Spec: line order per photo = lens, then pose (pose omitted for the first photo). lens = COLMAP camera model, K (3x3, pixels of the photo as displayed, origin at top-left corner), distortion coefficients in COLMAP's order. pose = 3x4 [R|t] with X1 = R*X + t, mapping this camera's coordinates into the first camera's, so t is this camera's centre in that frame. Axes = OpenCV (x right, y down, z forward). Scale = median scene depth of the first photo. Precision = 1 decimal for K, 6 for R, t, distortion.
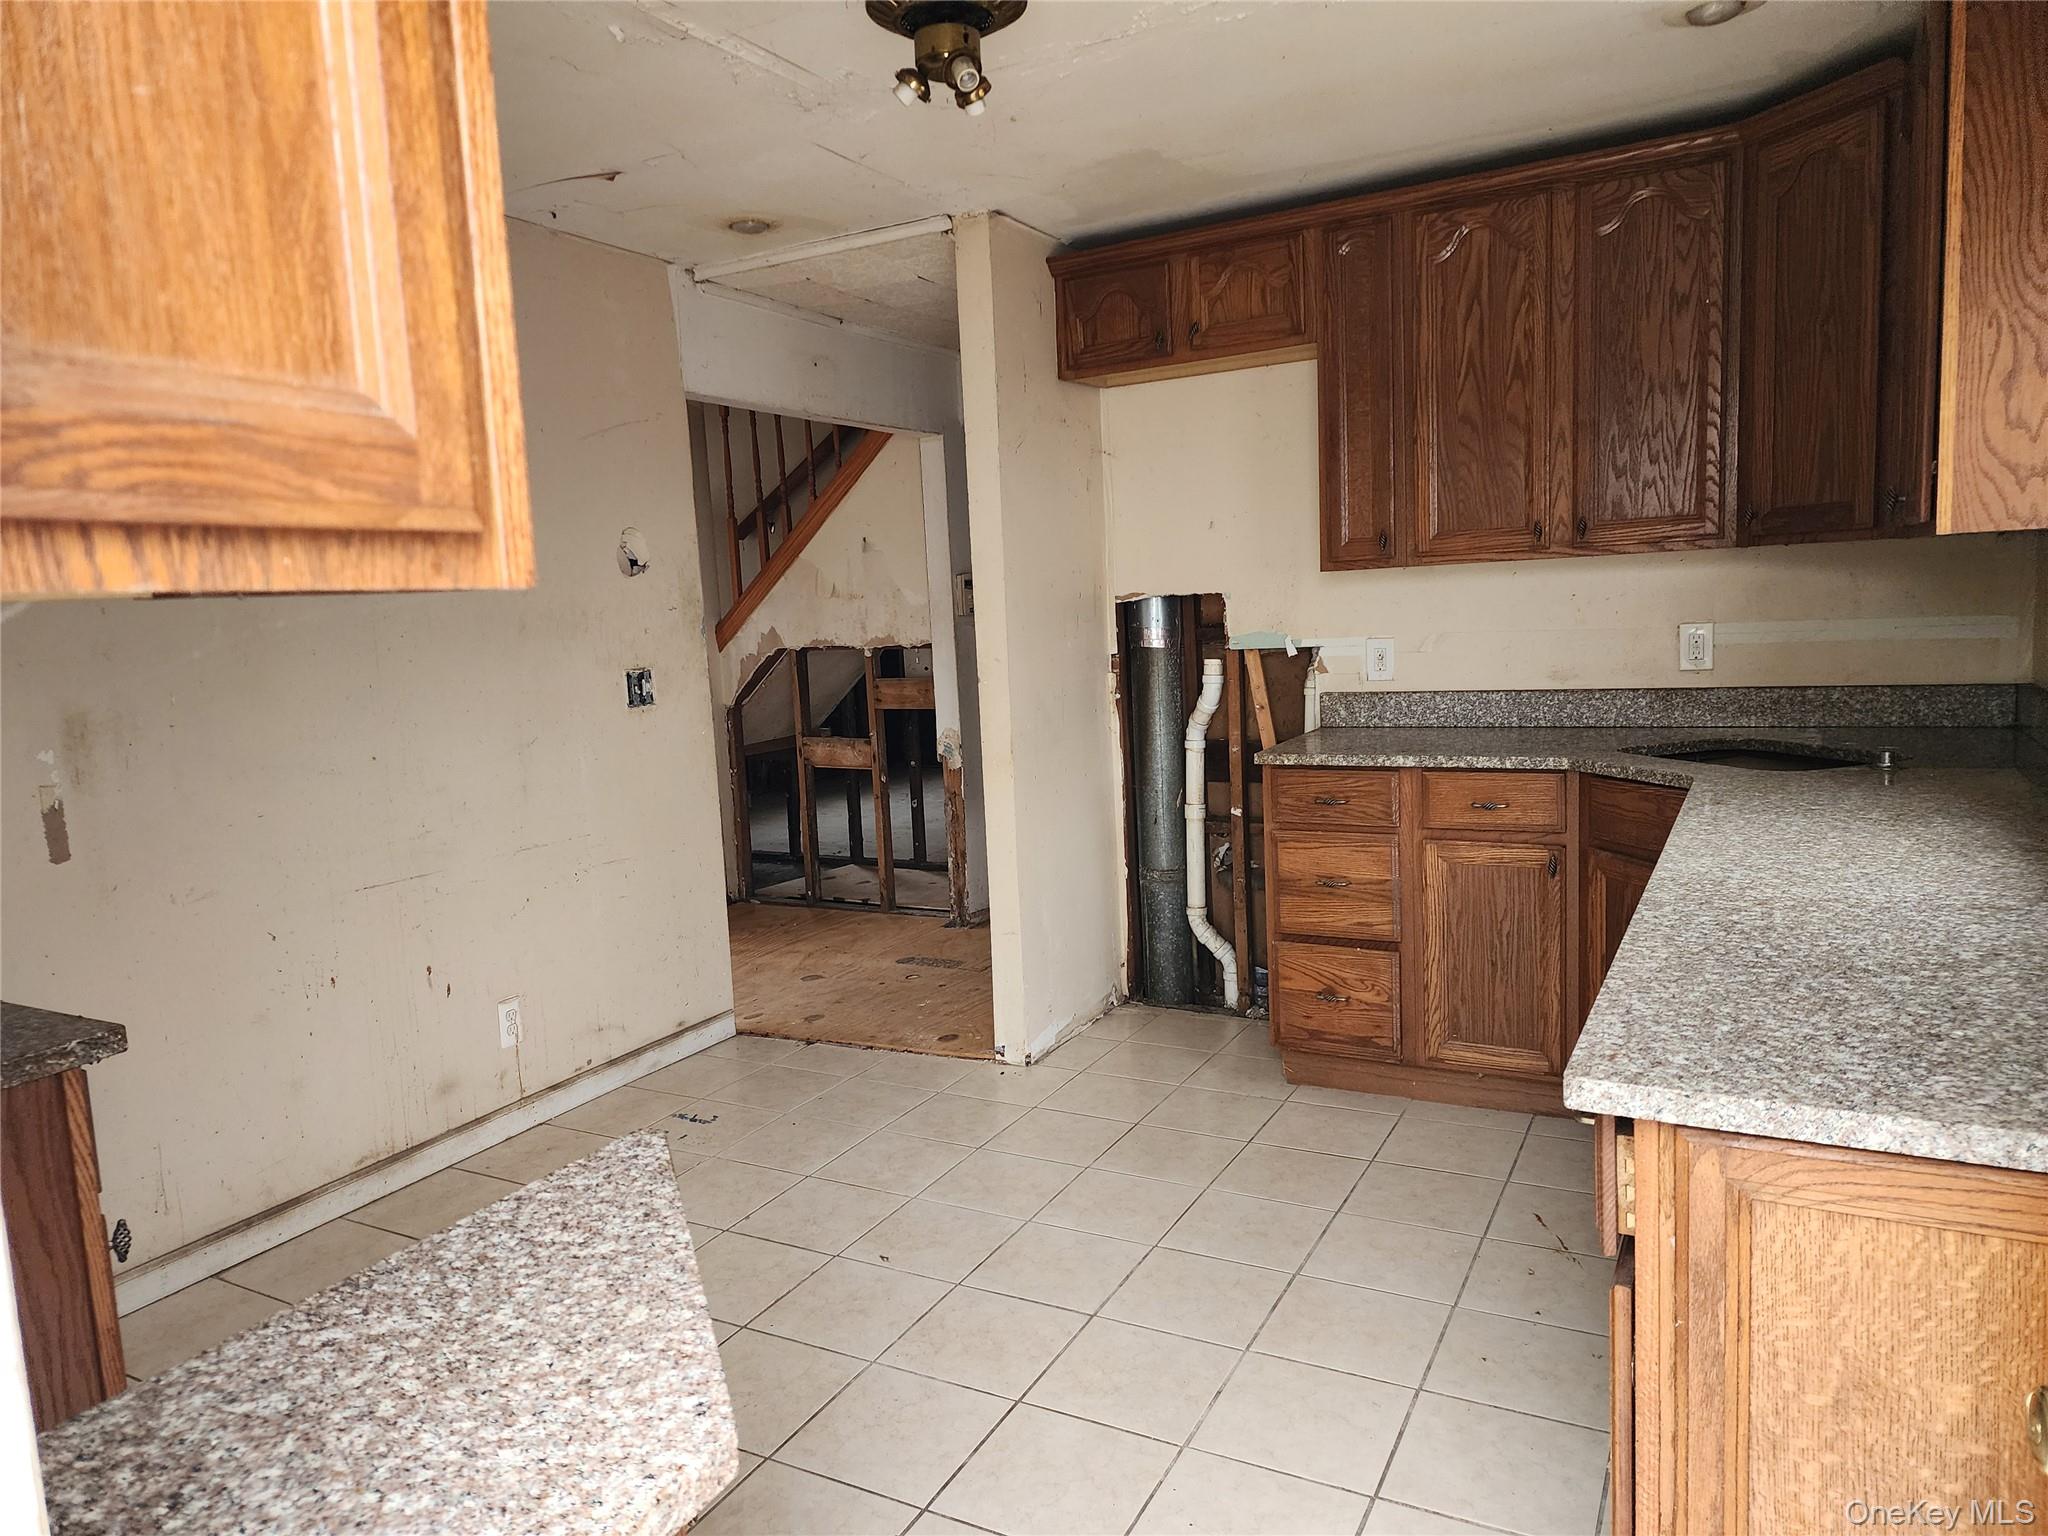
lens RADIAL K [[1368.7, 0, 1017.6], [0, 1368.7, 748.8], [0, 0, 1]] dist [0.081498, -0.079040]
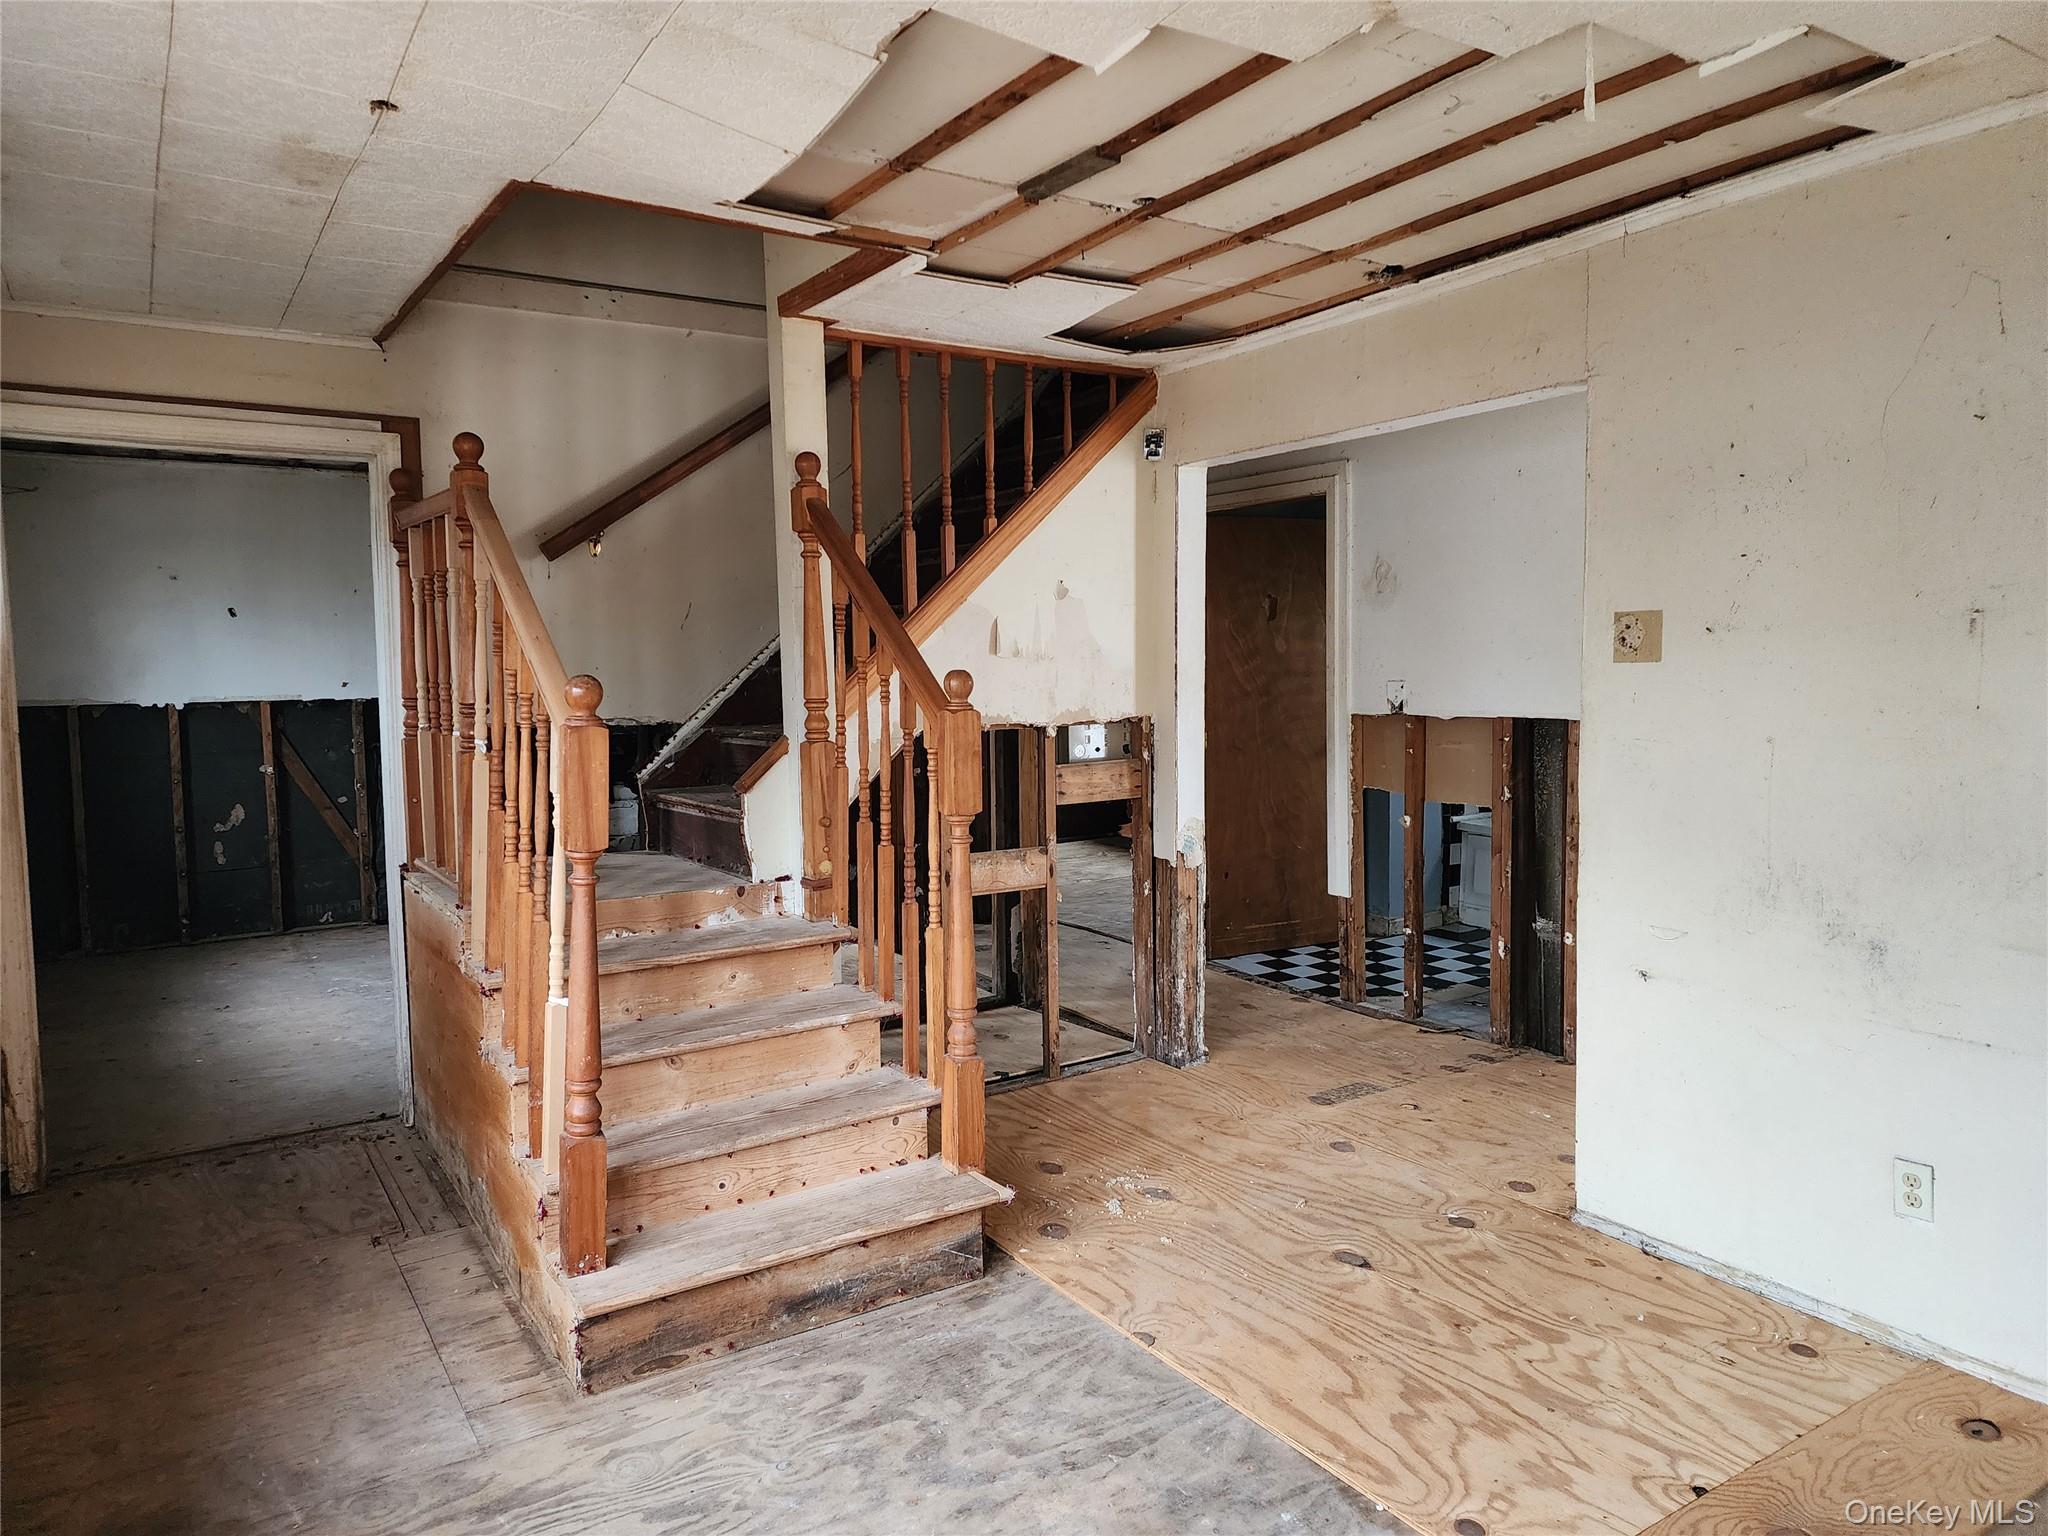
lens RADIAL K [[1368.7, 0, 1020.0], [0, 1368.7, 749.9], [0, 0, 1]] dist [0.081498, -0.079040]
pose [[0.464494, -0.028496, 0.885117, -1.076039], [0.092944, 0.995531, -0.016724, -0.067905], [-0.880685, 0.090034, 0.465067, 0.923868]]
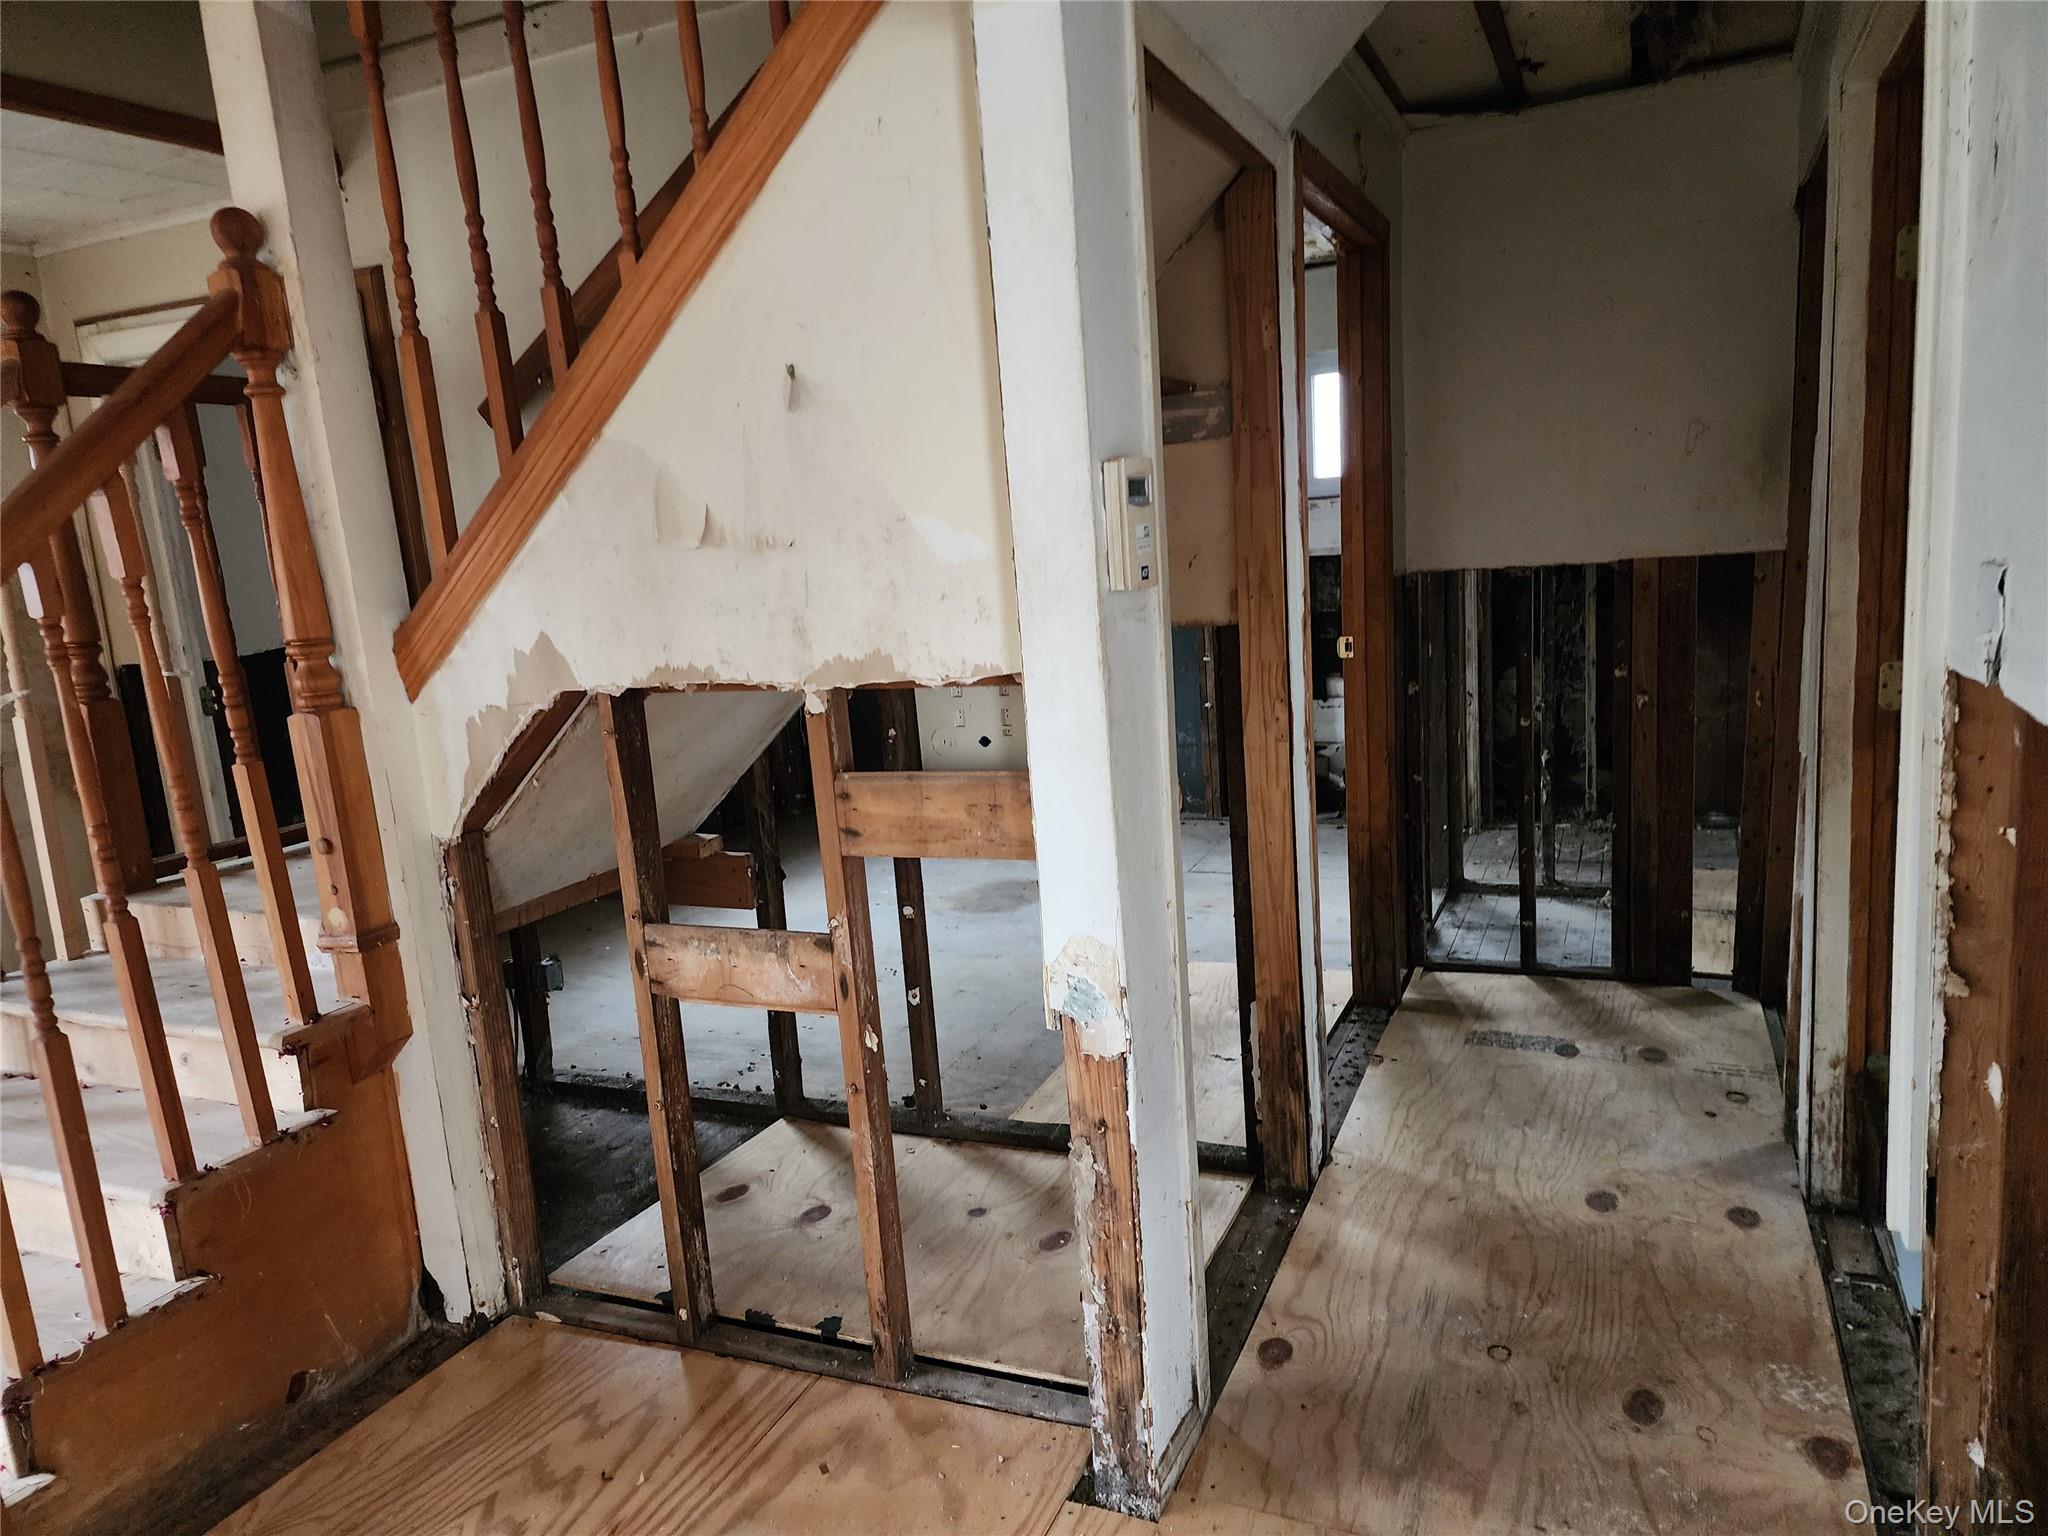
lens RADIAL K [[1368.7, 0, 1038.8], [0, 1368.7, 778.3], [0, 0, 1]] dist [0.081498, -0.079040]
pose [[0.995323, -0.043049, 0.086478, -0.115151], [0.037922, 0.997473, 0.060085, -0.096078], [-0.088846, -0.056524, 0.994440, 0.886861]]
